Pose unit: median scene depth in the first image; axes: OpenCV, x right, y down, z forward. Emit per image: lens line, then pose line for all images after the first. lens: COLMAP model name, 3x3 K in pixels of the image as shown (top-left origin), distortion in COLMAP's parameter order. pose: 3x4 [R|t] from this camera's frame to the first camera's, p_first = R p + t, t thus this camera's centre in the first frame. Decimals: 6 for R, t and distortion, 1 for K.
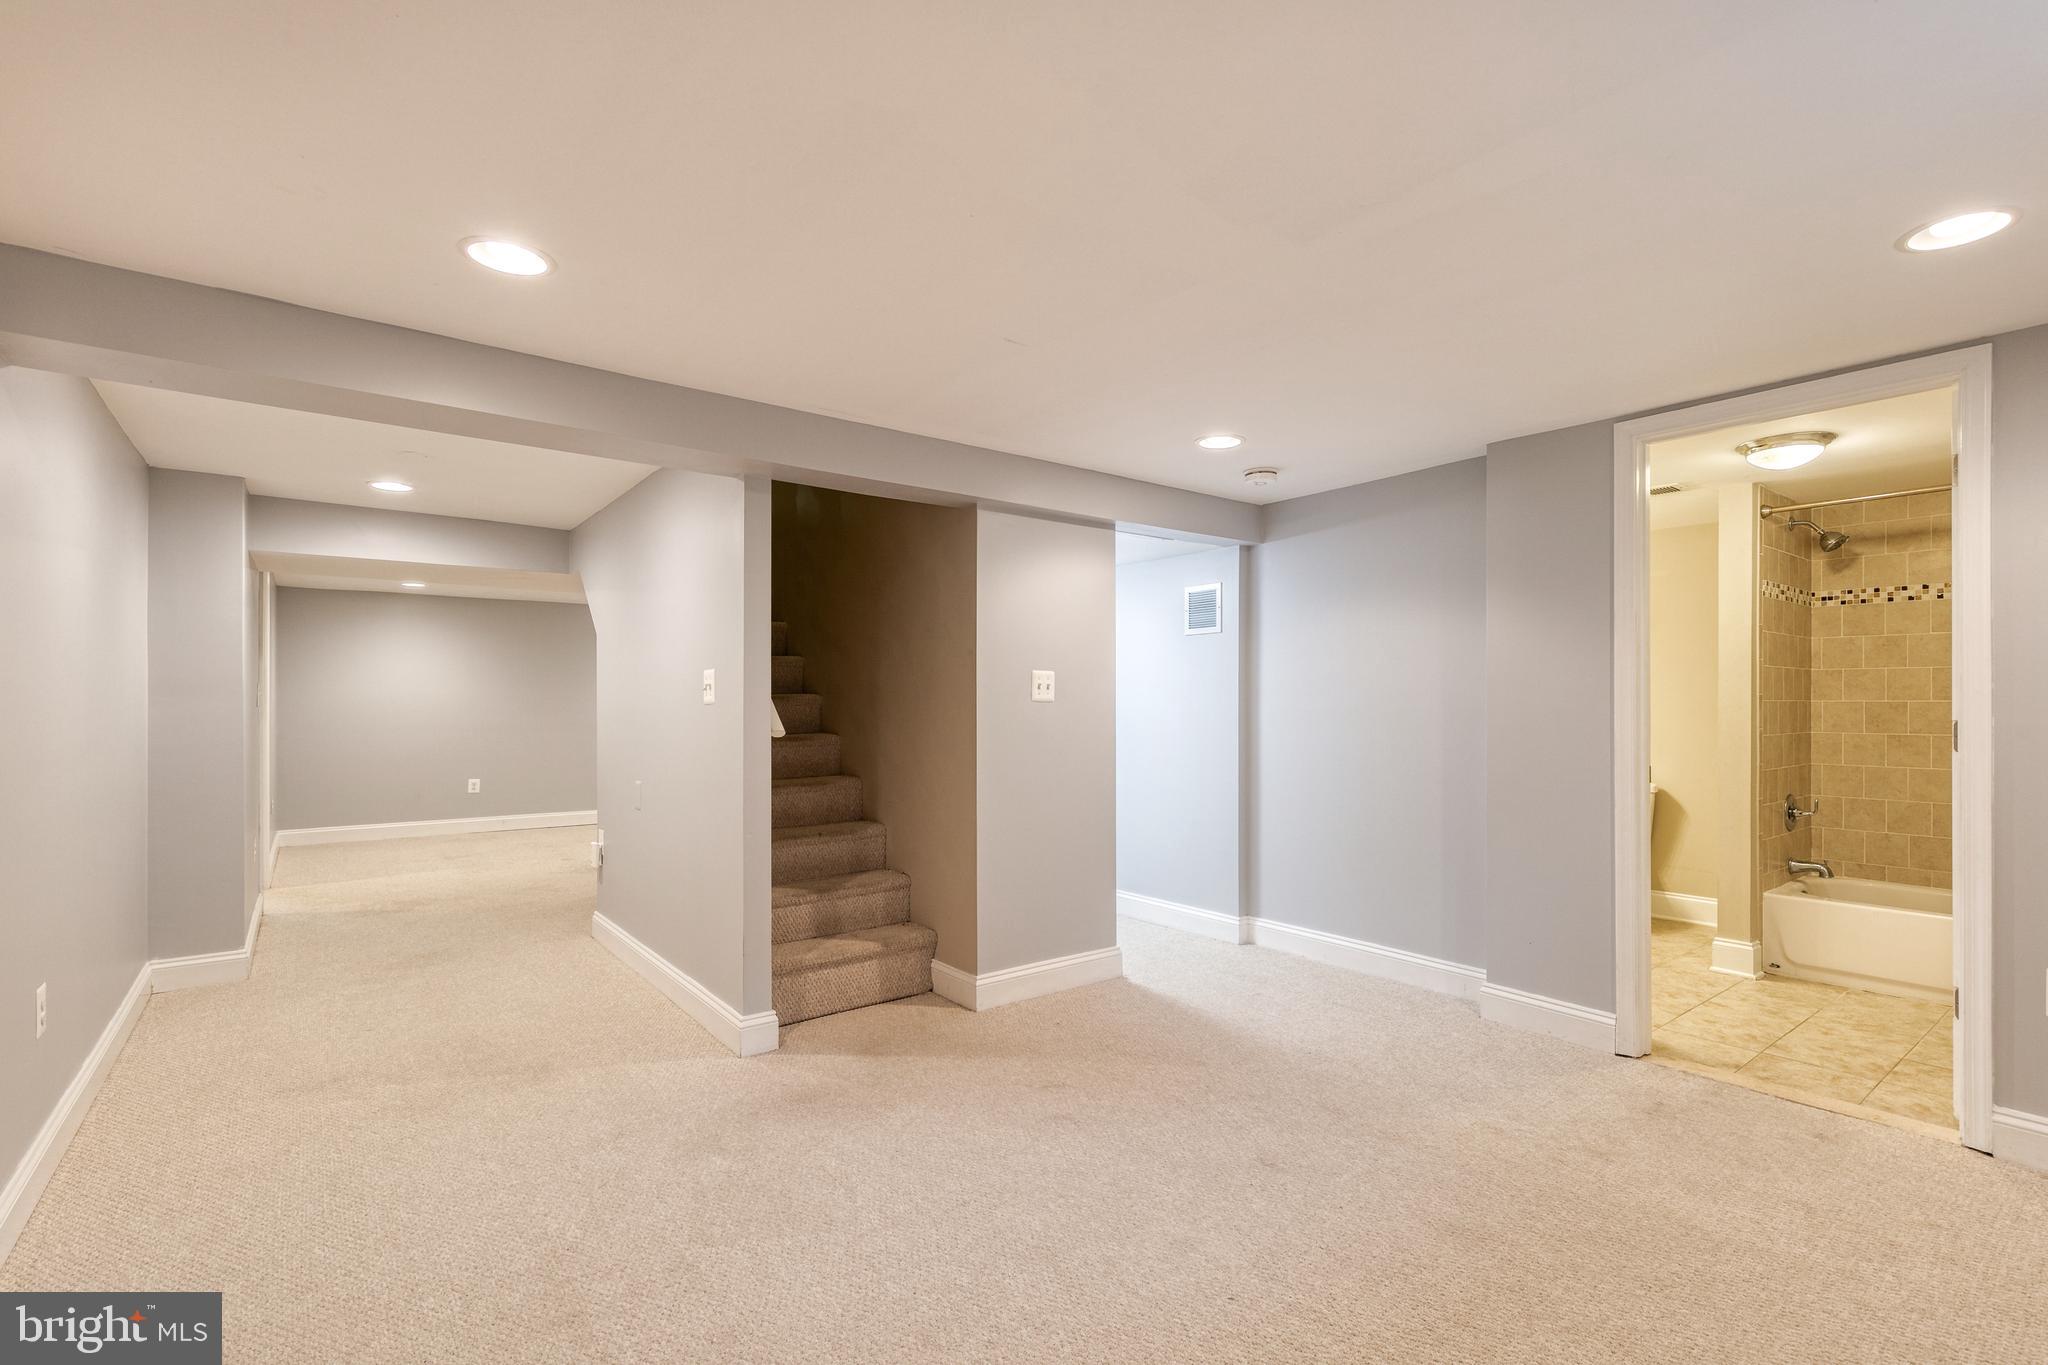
lens RADIAL K [[927.0, 0, 1050.6], [0, 927.0, 706.2], [0, 0, 1]] dist [0.009225, -0.002320]
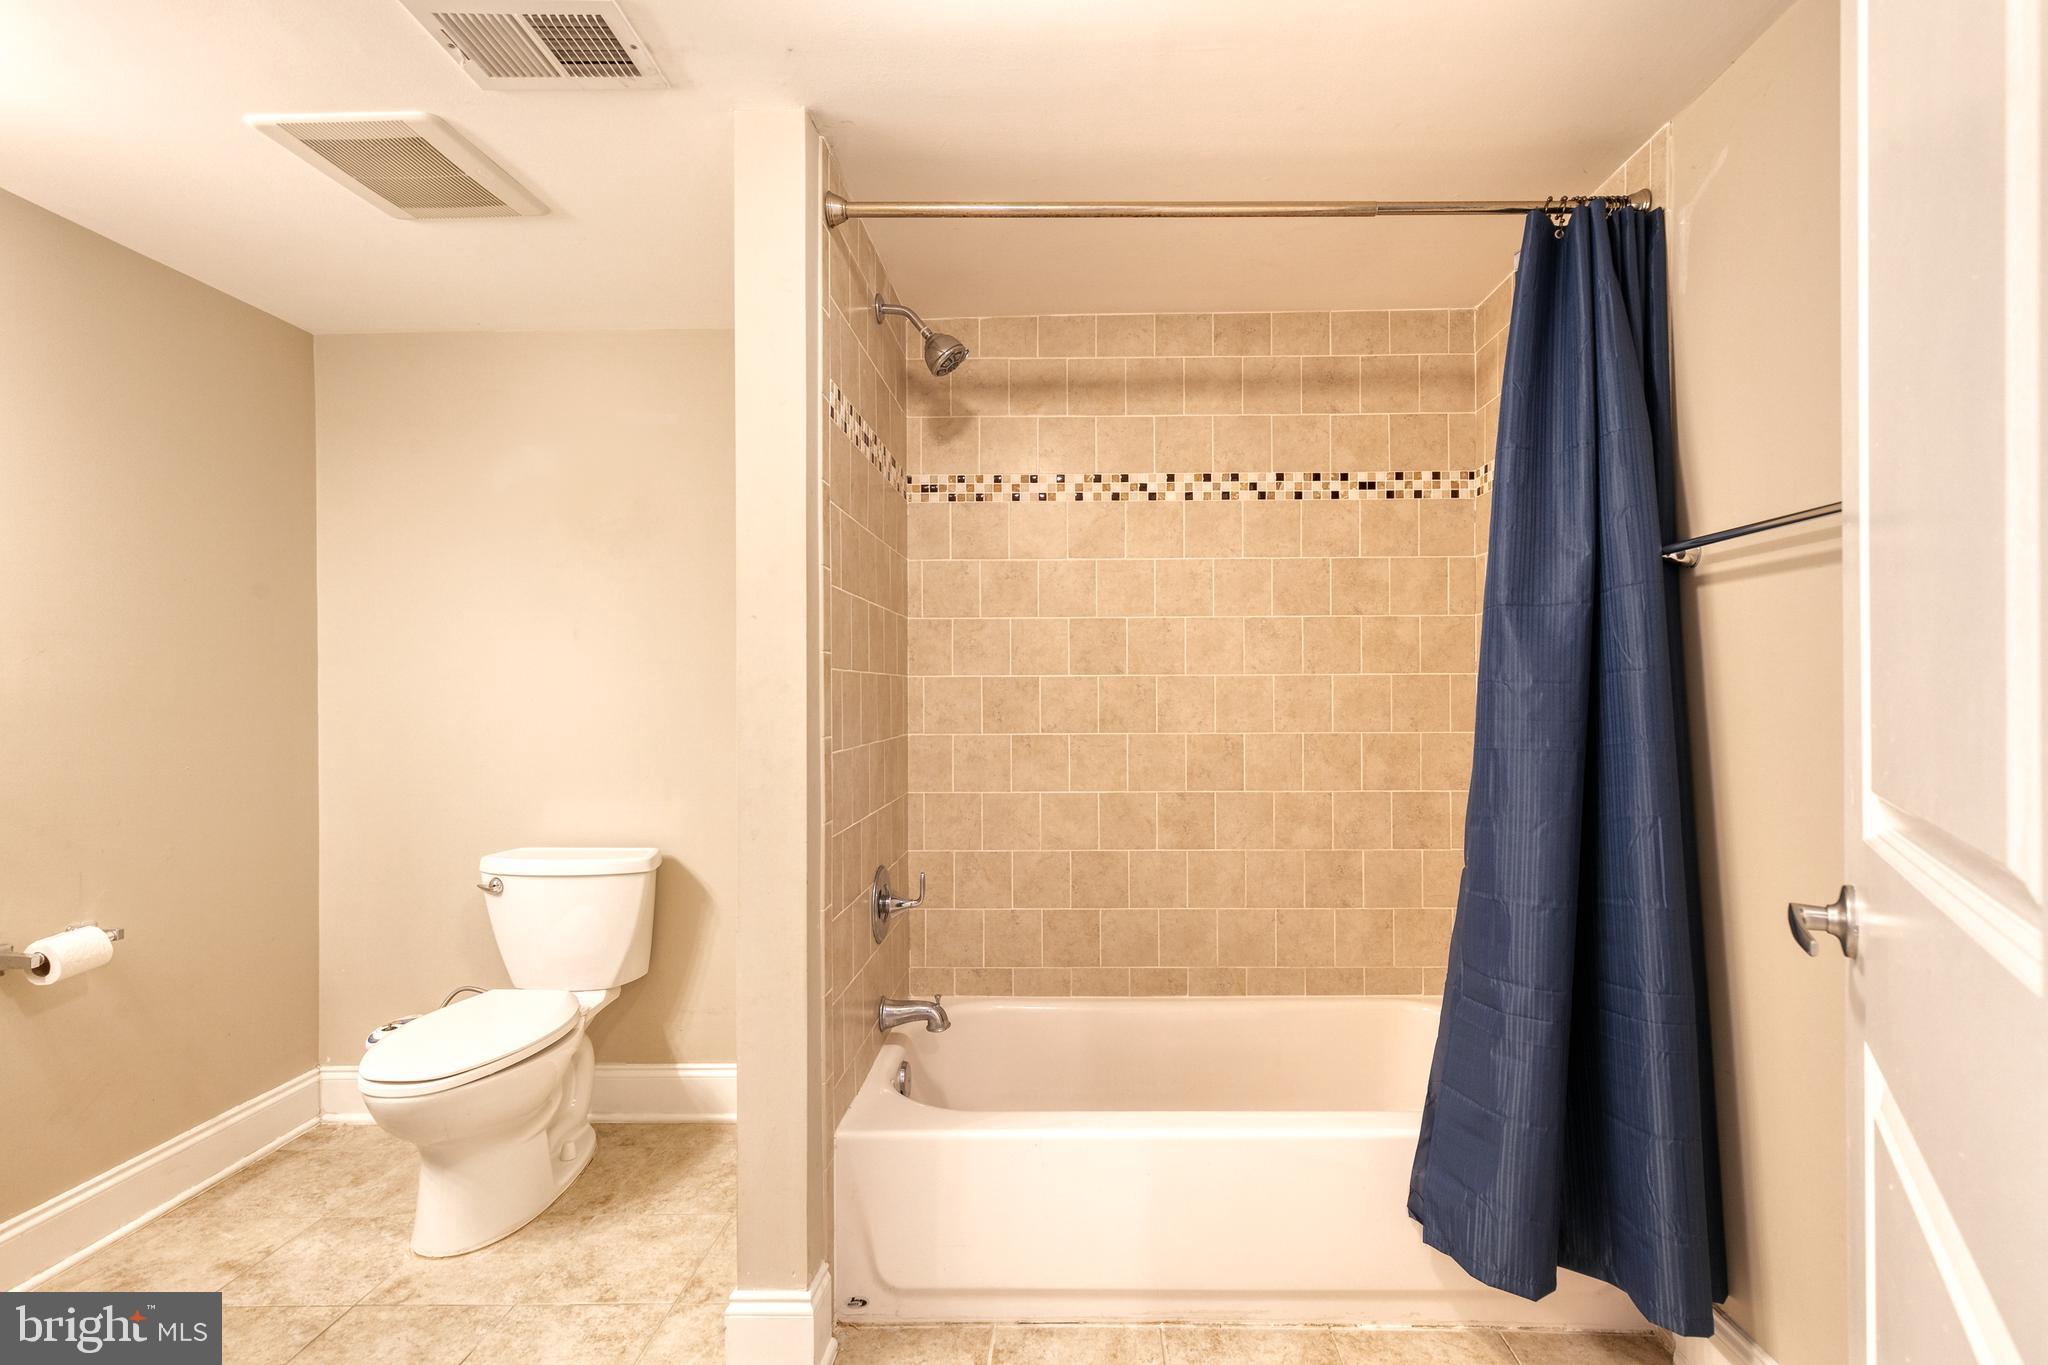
lens RADIAL K [[927.0, 0, 1051.9], [0, 927.0, 695.3], [0, 0, 1]] dist [0.009225, -0.002320]
pose [[0.639963, -0.004167, 0.768395, 0.476820], [0.004628, 0.999988, 0.001569, 0.005179], [-0.768392, 0.002552, 0.639974, 0.617266]]
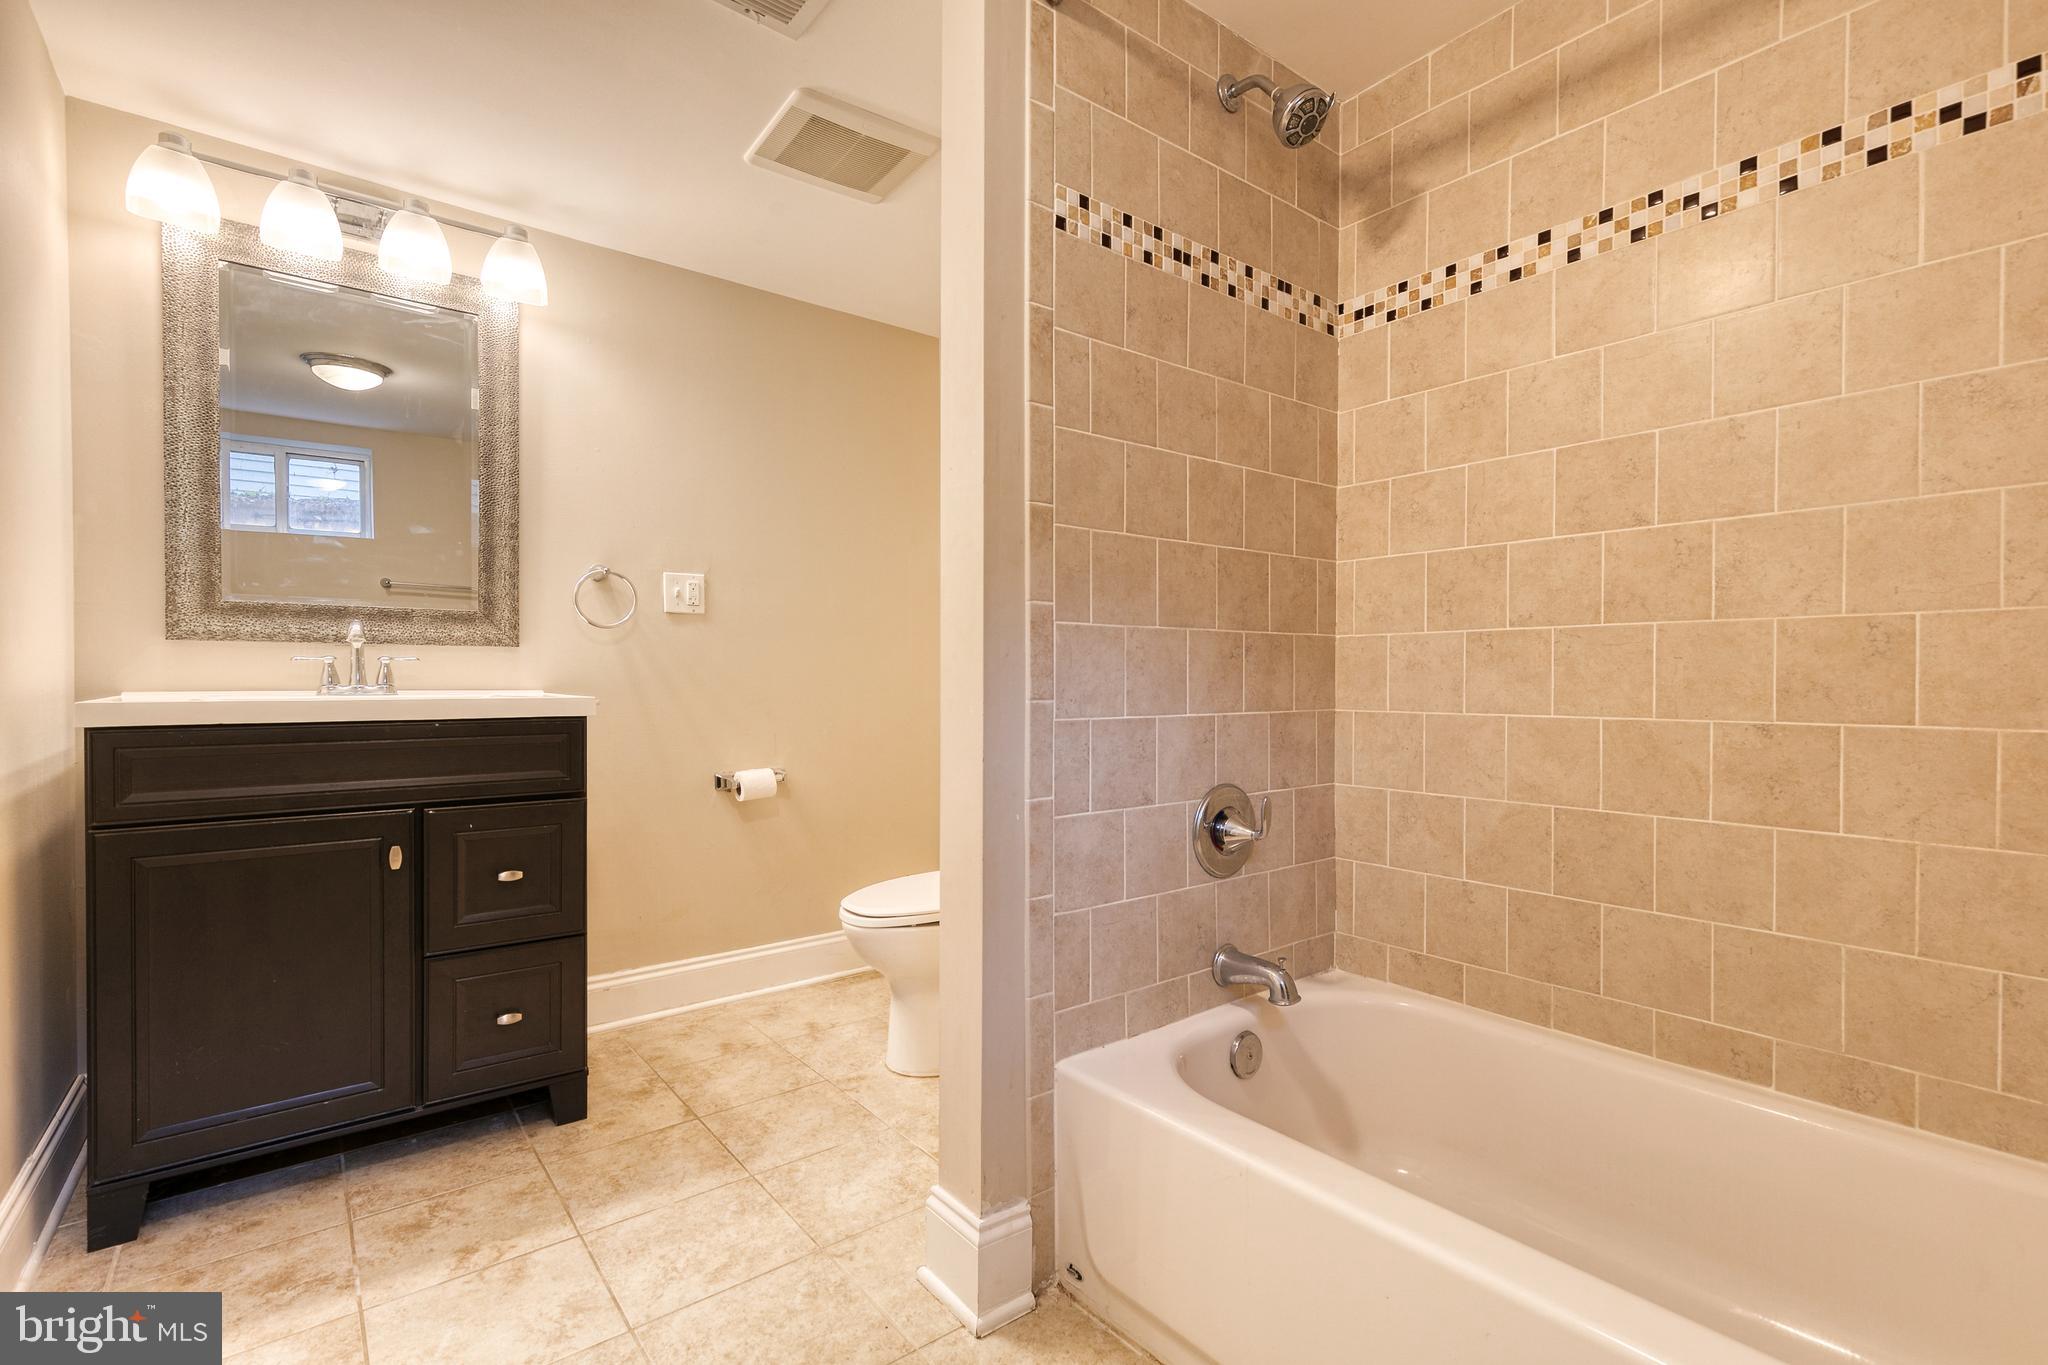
lens RADIAL K [[927.0, 0, 1046.8], [0, 927.0, 686.9], [0, 0, 1]] dist [0.009225, -0.002320]
pose [[0.999973, 0.000452, 0.007363, 0.710868], [-0.000527, 0.999949, 0.010126, 0.049161], [-0.007358, -0.010130, 0.999922, 0.602939]]
